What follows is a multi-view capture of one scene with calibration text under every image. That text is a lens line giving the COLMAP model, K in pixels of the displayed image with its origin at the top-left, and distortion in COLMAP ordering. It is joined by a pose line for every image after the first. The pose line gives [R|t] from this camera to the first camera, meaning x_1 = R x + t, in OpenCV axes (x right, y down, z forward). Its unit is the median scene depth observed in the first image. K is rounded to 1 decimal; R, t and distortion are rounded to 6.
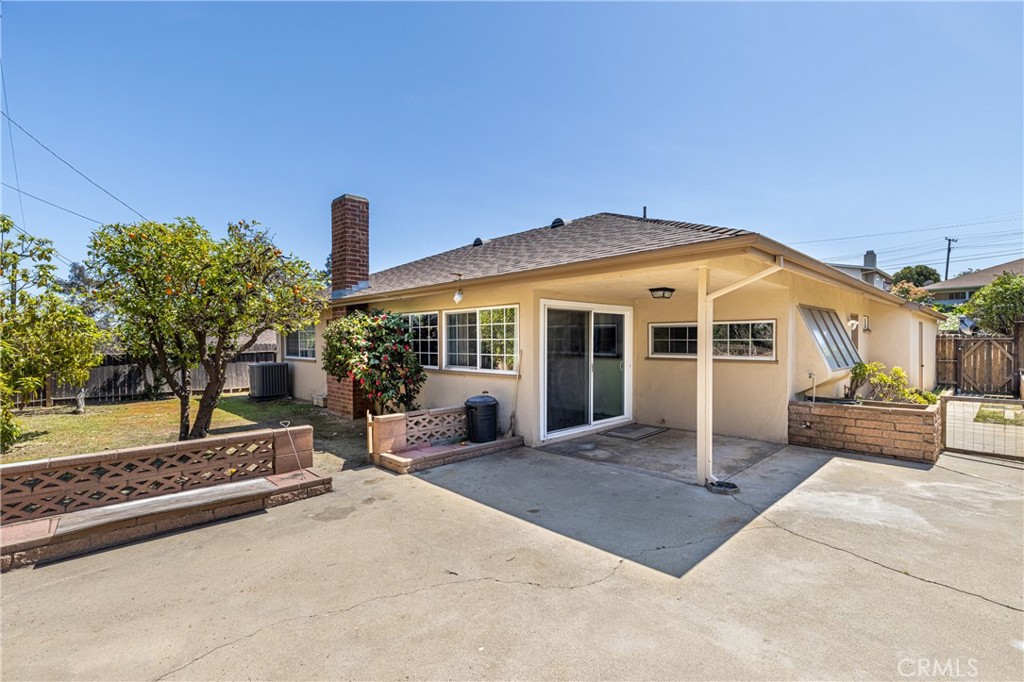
lens RADIAL K [[471.3, 0, 514.4], [0, 471.3, 343.7], [0, 0, 1]] dist [0.007779, -0.000098]
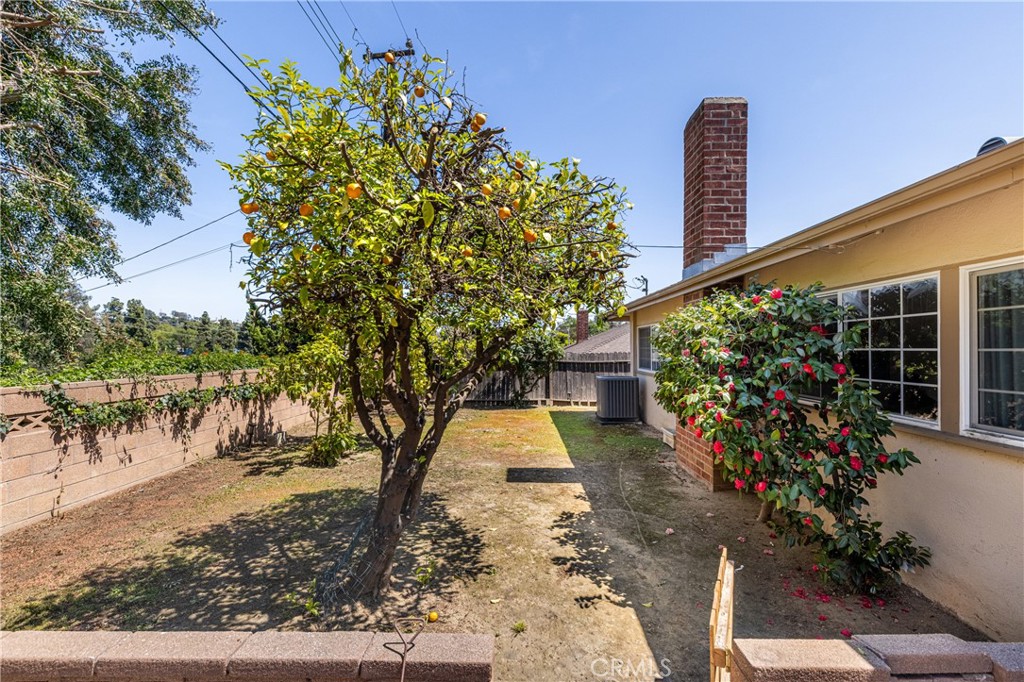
lens RADIAL K [[471.3, 0, 516.3], [0, 471.3, 344.0], [0, 0, 1]] dist [0.007779, -0.000098]
pose [[0.717786, 0.000795, -0.696263, -0.149479], [-0.013030, 0.999840, -0.012292, -0.004057], [0.696142, 0.017895, 0.717681, 0.537794]]
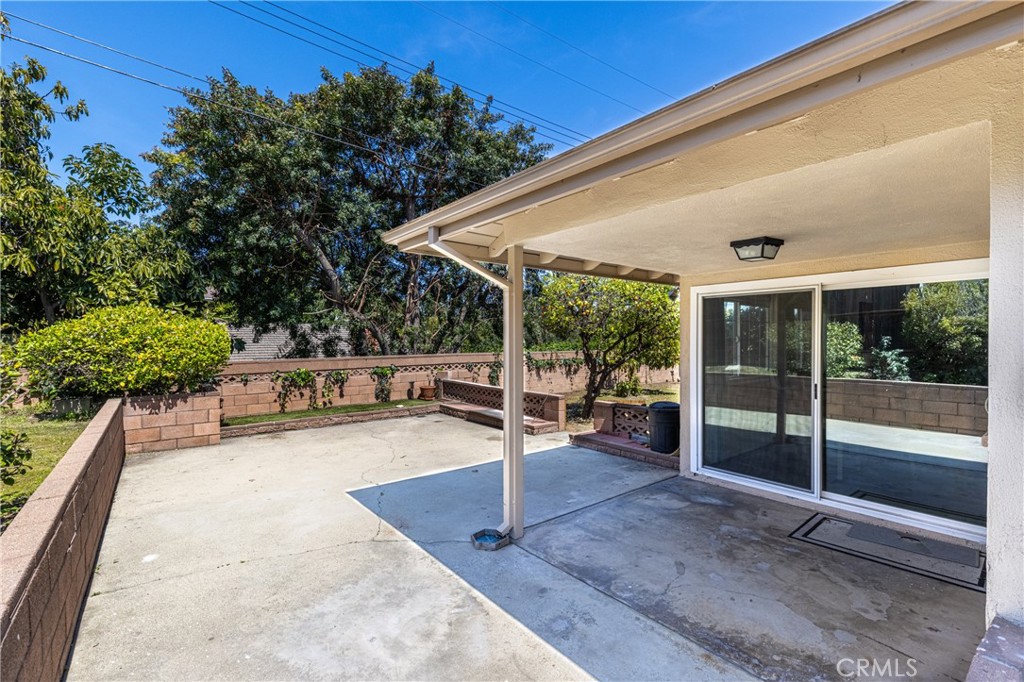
lens RADIAL K [[444.6, 0, 511.2], [0, 444.6, 339.7], [0, 0, 1]] dist [0.001047, 0.000068]
pose [[-0.094927, 0.006208, -0.995465, 0.683667], [-0.007570, 0.999947, 0.006958, -0.011162], [0.995455, 0.008196, -0.094875, 0.656571]]
